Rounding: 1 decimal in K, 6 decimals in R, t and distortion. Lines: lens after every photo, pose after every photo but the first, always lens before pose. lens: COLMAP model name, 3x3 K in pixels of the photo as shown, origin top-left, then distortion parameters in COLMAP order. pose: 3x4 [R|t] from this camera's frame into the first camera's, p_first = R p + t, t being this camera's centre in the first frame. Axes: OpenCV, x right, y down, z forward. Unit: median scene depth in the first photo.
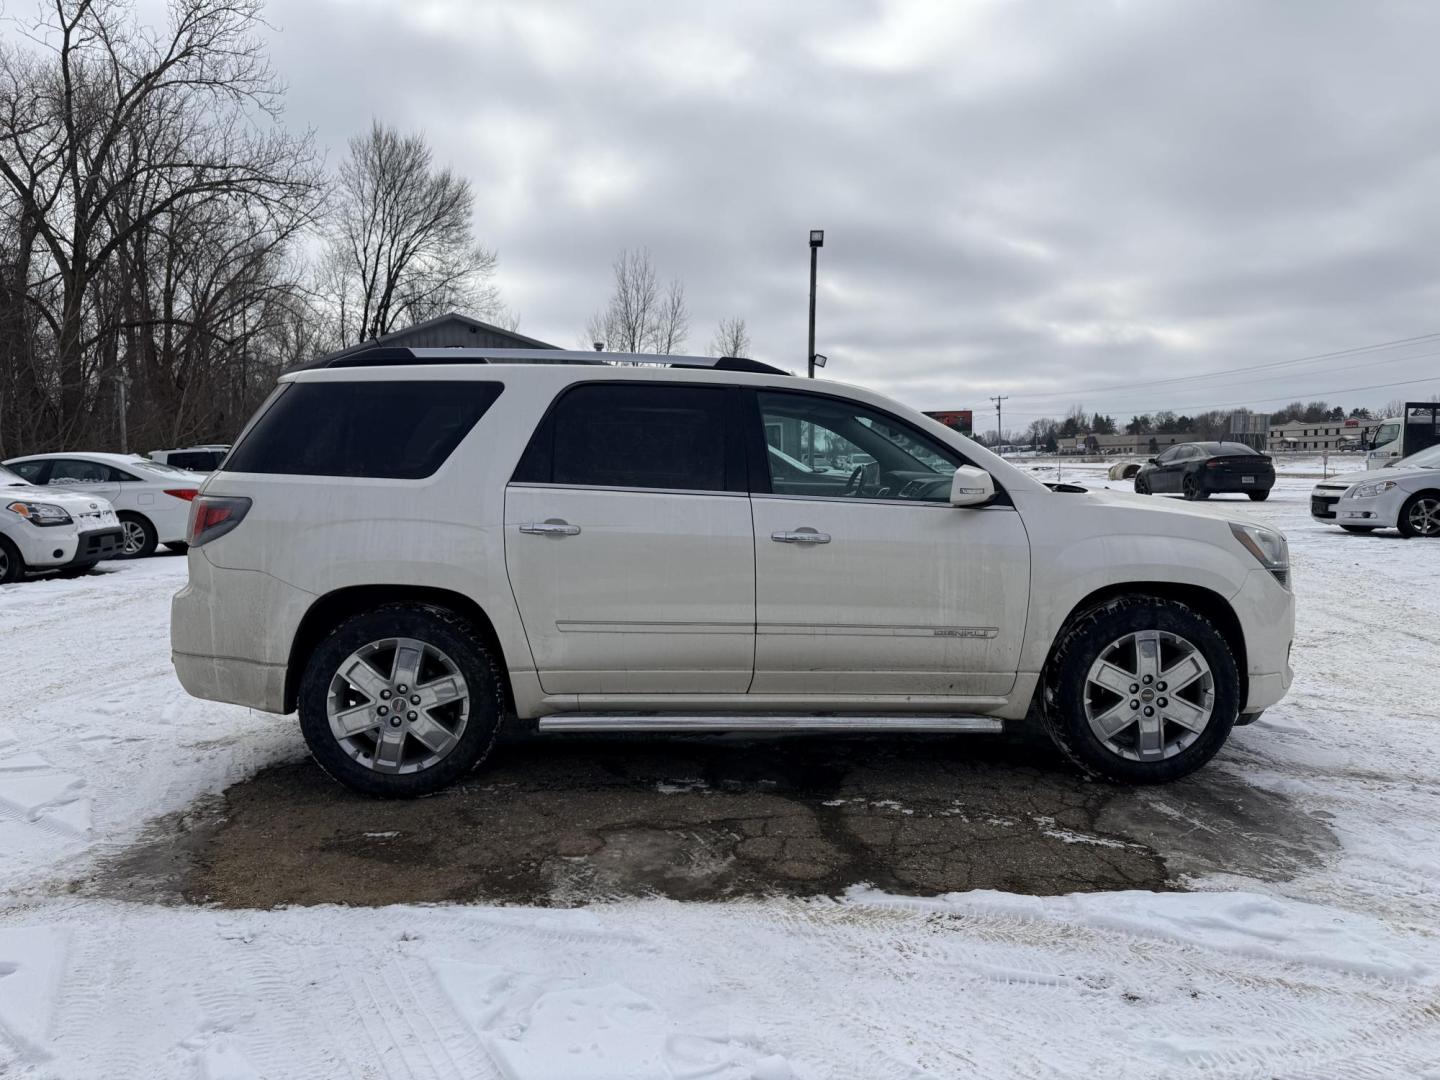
lens RADIAL K [[1006.6, 0, 724.2], [0, 1006.6, 551.0], [0, 0, 1]] dist [0.061032, -0.050926]
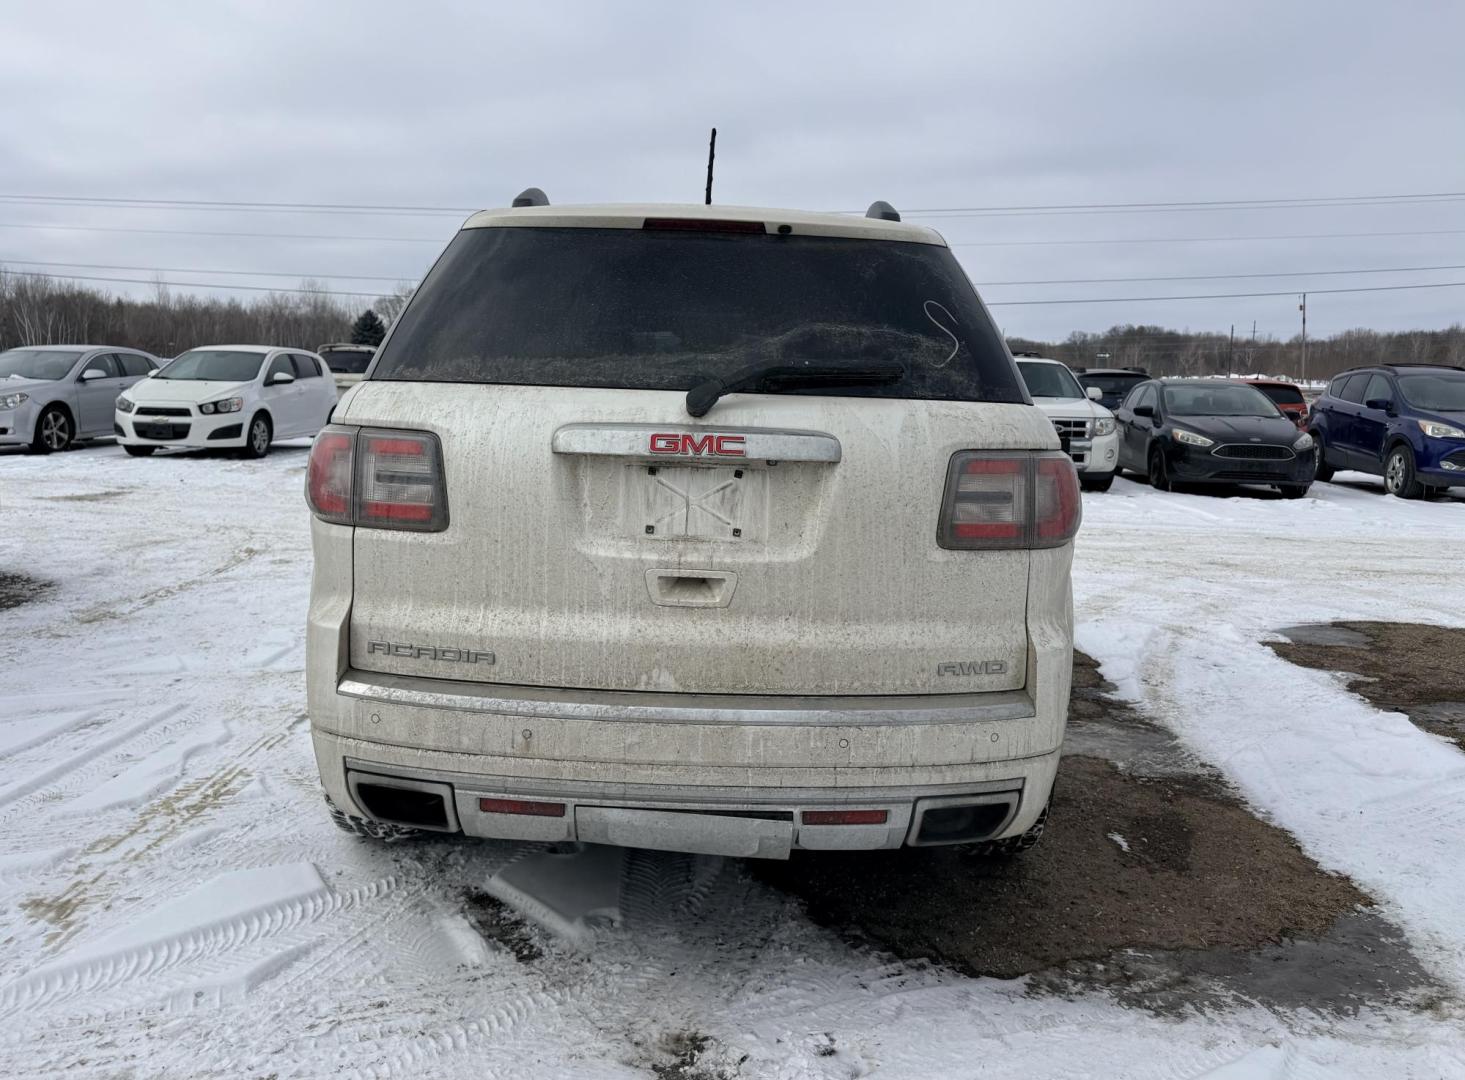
lens RADIAL K [[1107.9, 0, 727.7], [0, 1107.9, 500.7], [0, 0, 1]] dist [0.045908, -0.023834]
pose [[0.037553, -0.097895, 0.994488, -1.346131], [0.064248, 0.993367, 0.095359, -0.115954], [-0.997227, 0.060312, 0.043593, 1.384532]]
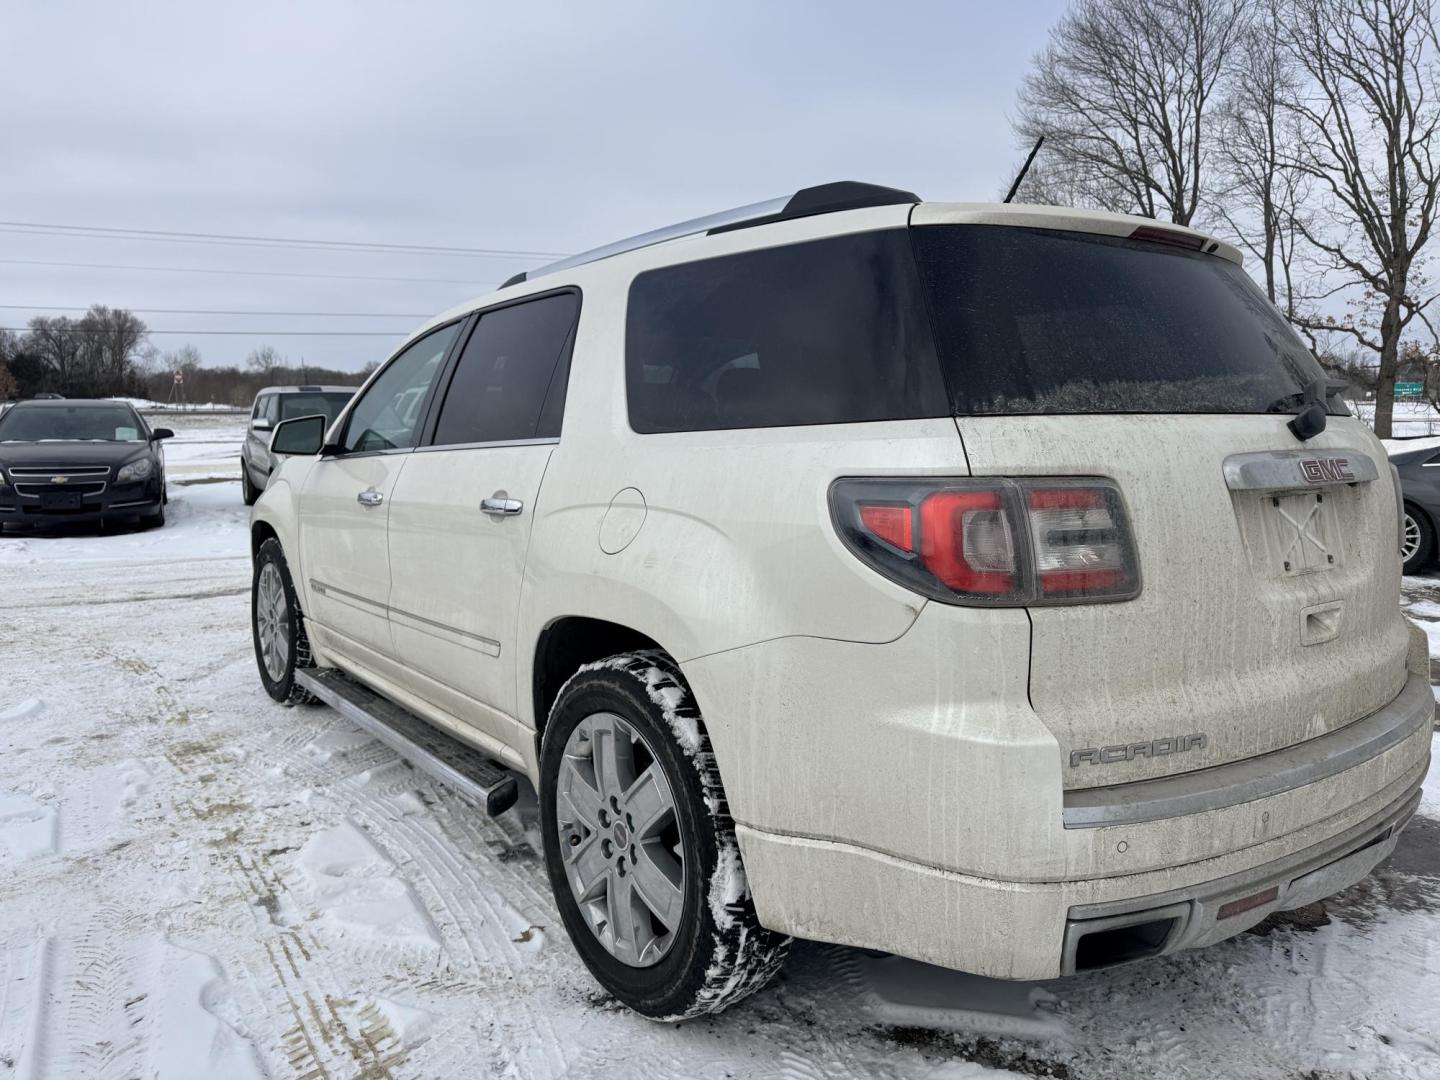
lens RADIAL K [[1006.6, 0, 712.8], [0, 1006.6, 551.5], [0, 0, 1]] dist [0.061032, -0.050926]
pose [[-0.558528, -0.100960, 0.823319, -0.970583], [0.082487, 0.980885, 0.176239, -0.172131], [-0.825374, 0.166347, -0.539524, 2.029651]]
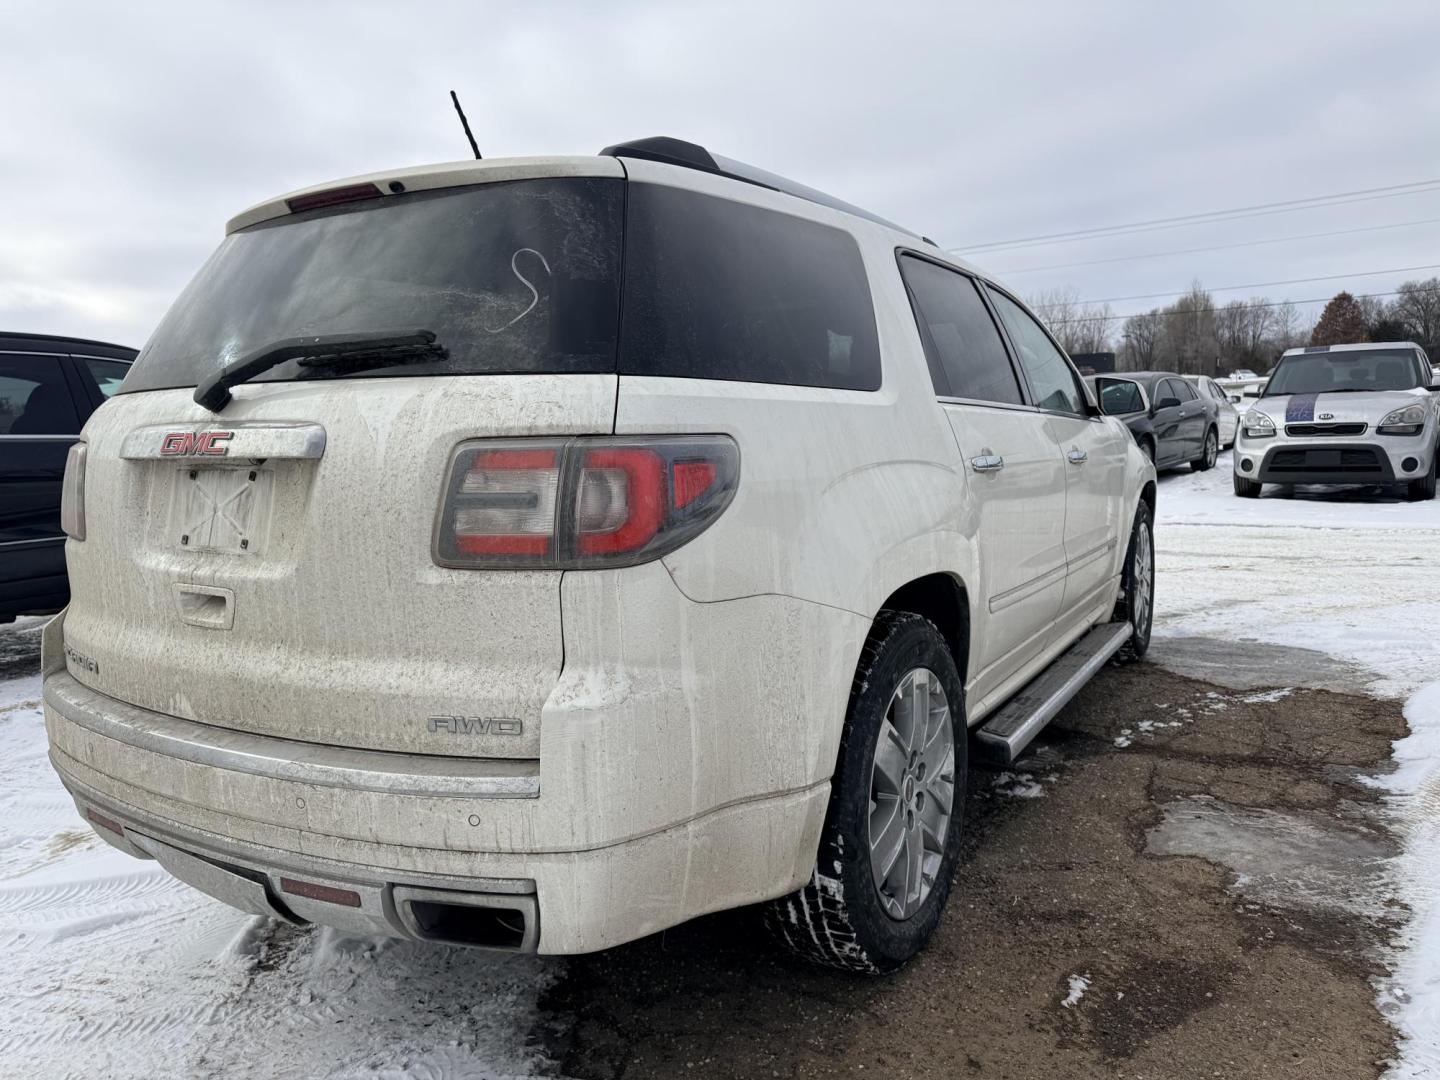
lens RADIAL K [[1006.6, 0, 733.8], [0, 1006.6, 547.7], [0, 0, 1]] dist [0.061032, -0.050926]
pose [[0.553161, -0.125118, 0.823625, -0.979068], [0.110348, 0.990950, 0.076425, -0.043170], [-0.825734, 0.048610, 0.561962, 0.896358]]
